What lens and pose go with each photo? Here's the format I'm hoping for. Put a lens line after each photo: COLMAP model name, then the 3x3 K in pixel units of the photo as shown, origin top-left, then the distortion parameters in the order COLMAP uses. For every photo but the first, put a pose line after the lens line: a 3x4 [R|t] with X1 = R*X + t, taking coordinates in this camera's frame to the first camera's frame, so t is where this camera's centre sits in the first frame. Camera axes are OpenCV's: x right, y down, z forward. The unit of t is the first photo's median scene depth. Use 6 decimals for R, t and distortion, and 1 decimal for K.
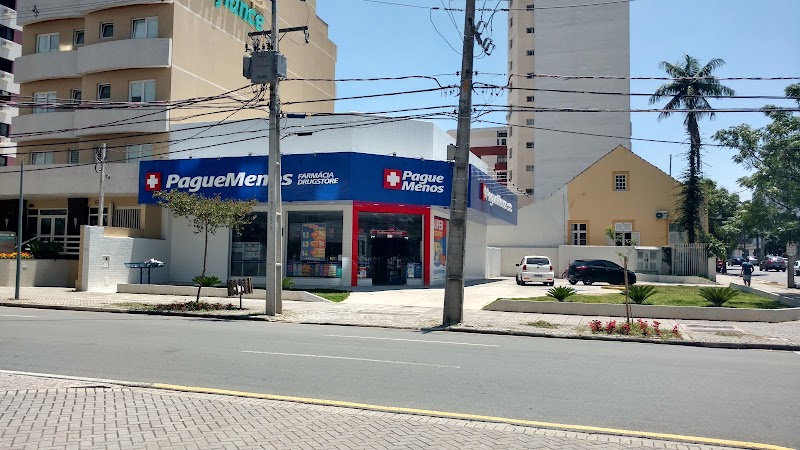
lens RADIAL K [[649.9, 0, 398.0], [0, 649.9, 222.5], [0, 0, 1]] dist [0.000424, -0.009710]
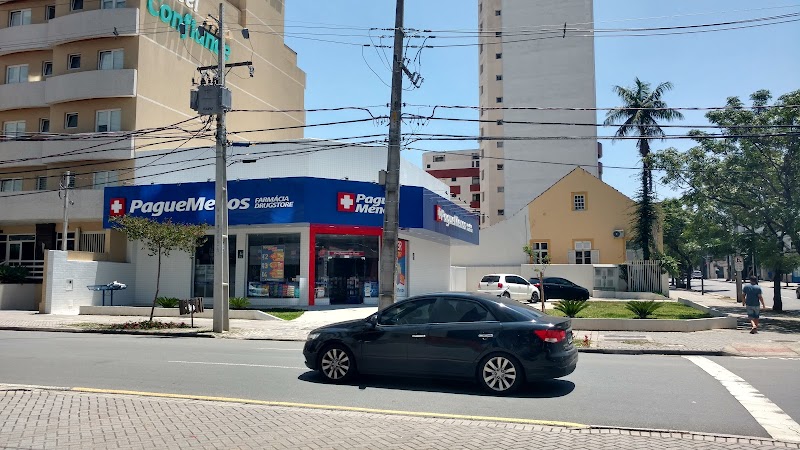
lens RADIAL K [[649.9, 0, 400.3], [0, 649.9, 224.4], [0, 0, 1]] dist [0.000424, -0.009710]
pose [[0.999698, -0.011254, 0.021843, 0.052926], [0.011908, 0.999478, -0.030040, 0.001497], [-0.021493, 0.030291, 0.999310, -0.046086]]
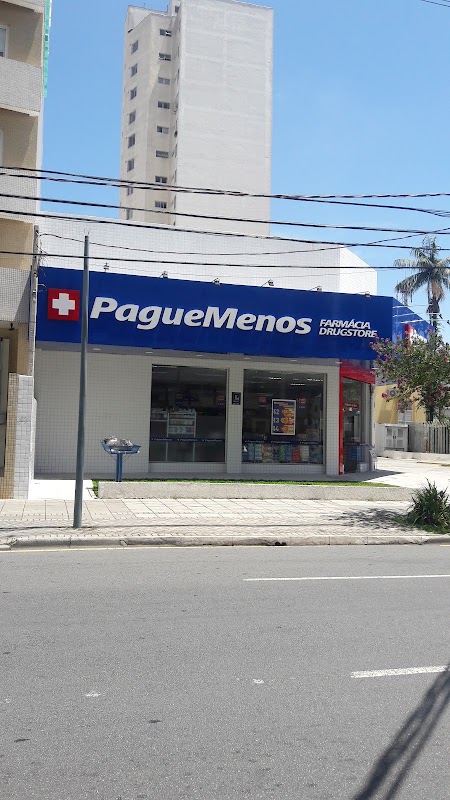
lens RADIAL K [[649.9, 0, 225.1], [0, 649.9, 400.2], [0, 0, 1]] dist [0.000424, -0.009710]
pose [[0.839853, 0.038790, 0.541426, -0.583927], [-0.048266, 0.998829, 0.003310, 0.014789], [-0.540664, -0.028912, 0.840742, 0.430141]]
